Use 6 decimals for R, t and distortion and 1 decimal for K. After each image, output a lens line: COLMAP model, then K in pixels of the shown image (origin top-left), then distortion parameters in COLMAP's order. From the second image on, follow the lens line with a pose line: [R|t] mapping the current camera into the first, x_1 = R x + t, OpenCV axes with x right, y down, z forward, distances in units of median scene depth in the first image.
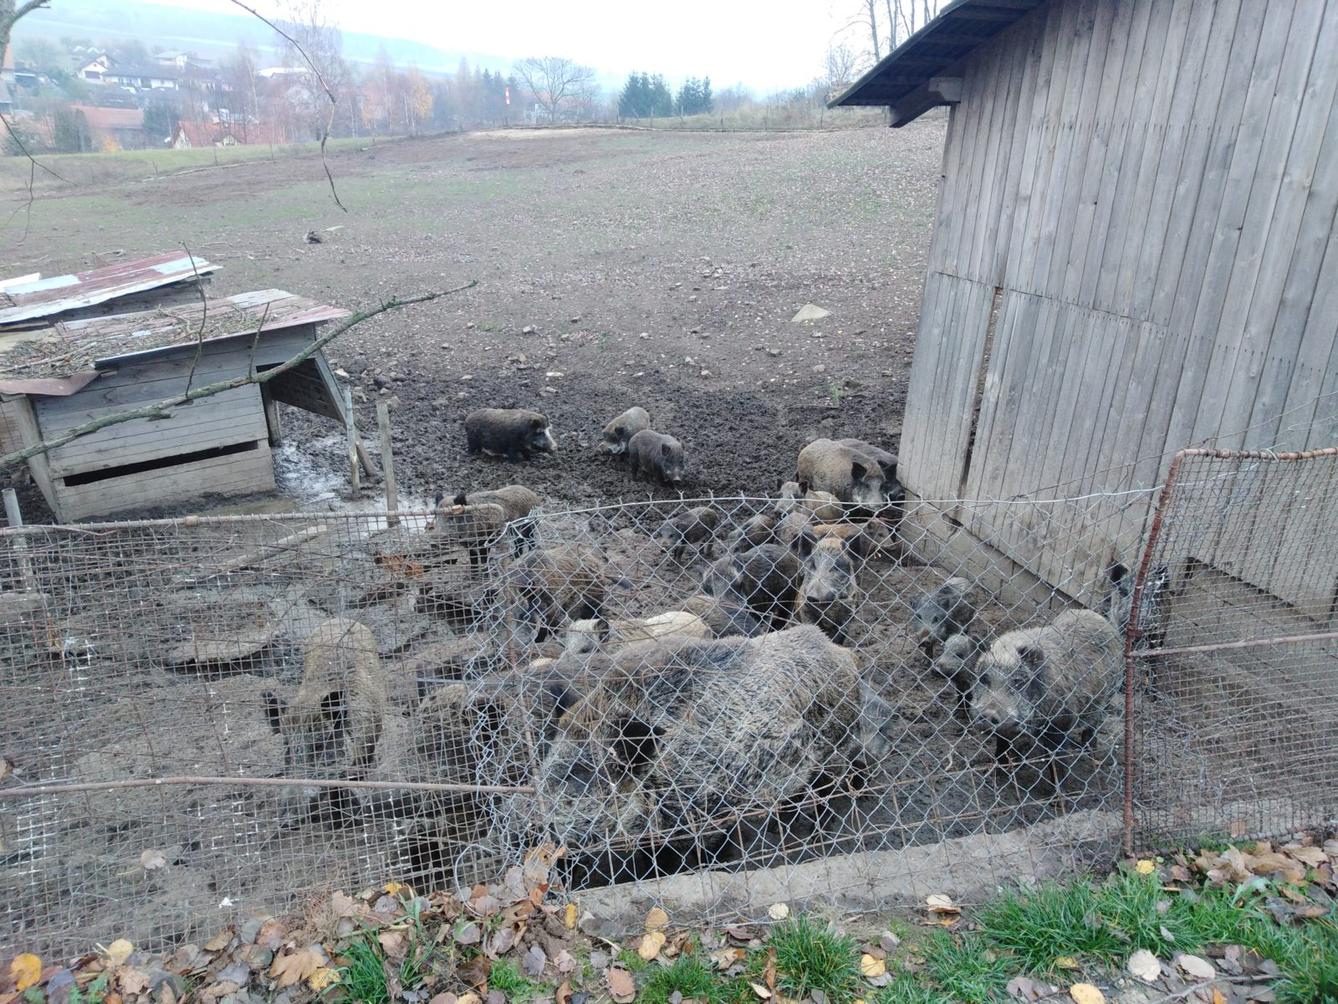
lens RADIAL K [[997.2, 0, 682.3], [0, 997.2, 499.6], [0, 0, 1]] dist [0.035123, -0.019015]
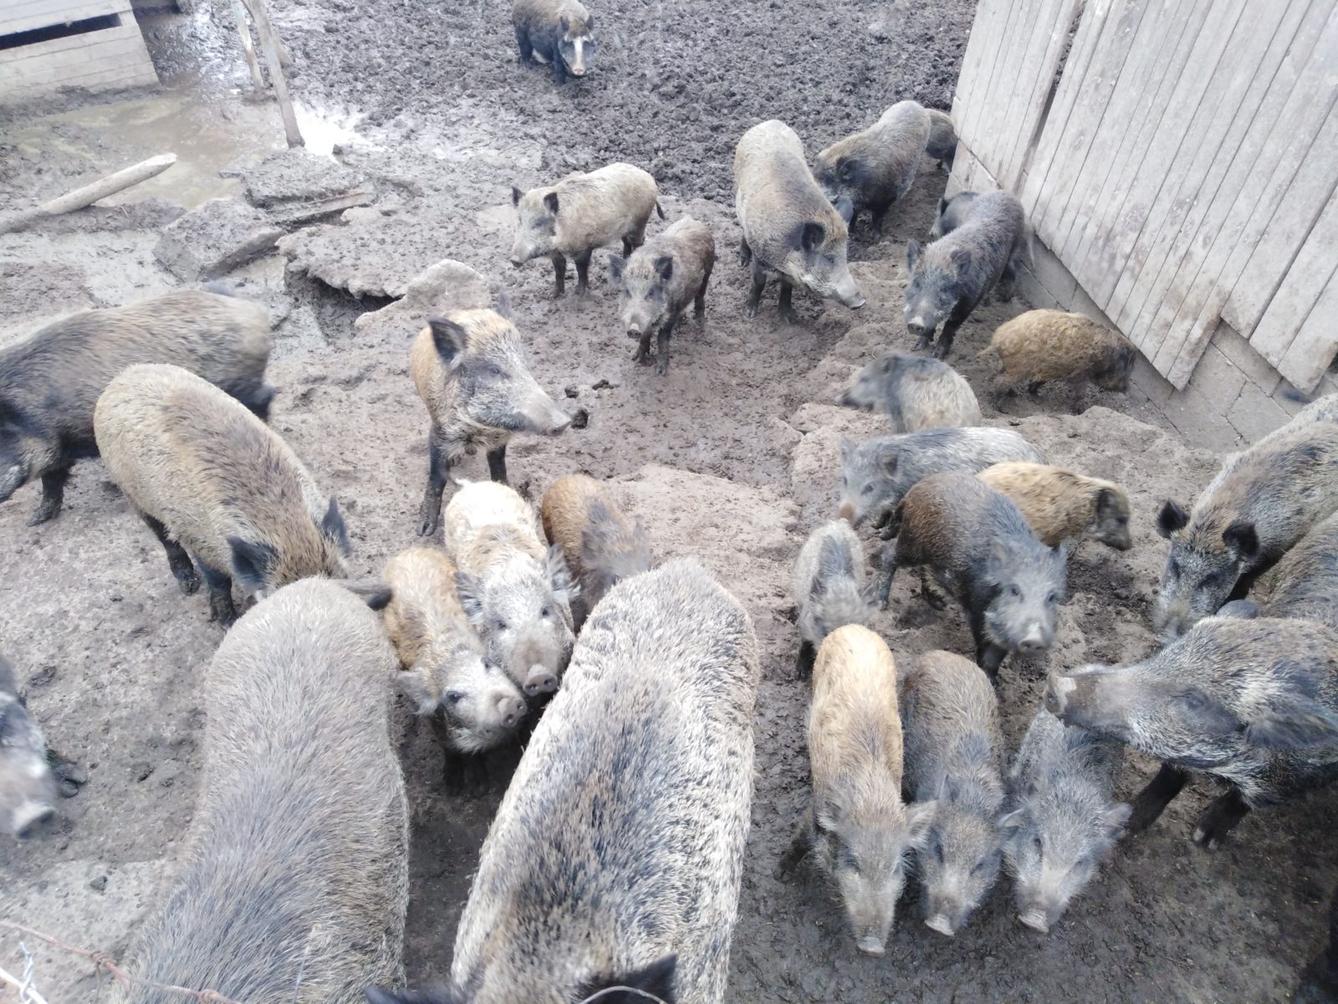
lens RADIAL K [[997.2, 0, 672.4], [0, 997.2, 501.7], [0, 0, 1]] dist [0.035123, -0.019015]
pose [[0.993312, 0.077324, -0.085743, 0.127233], [-0.035539, 0.911329, 0.410142, -0.073205], [0.109854, -0.404351, 0.907982, 0.286411]]
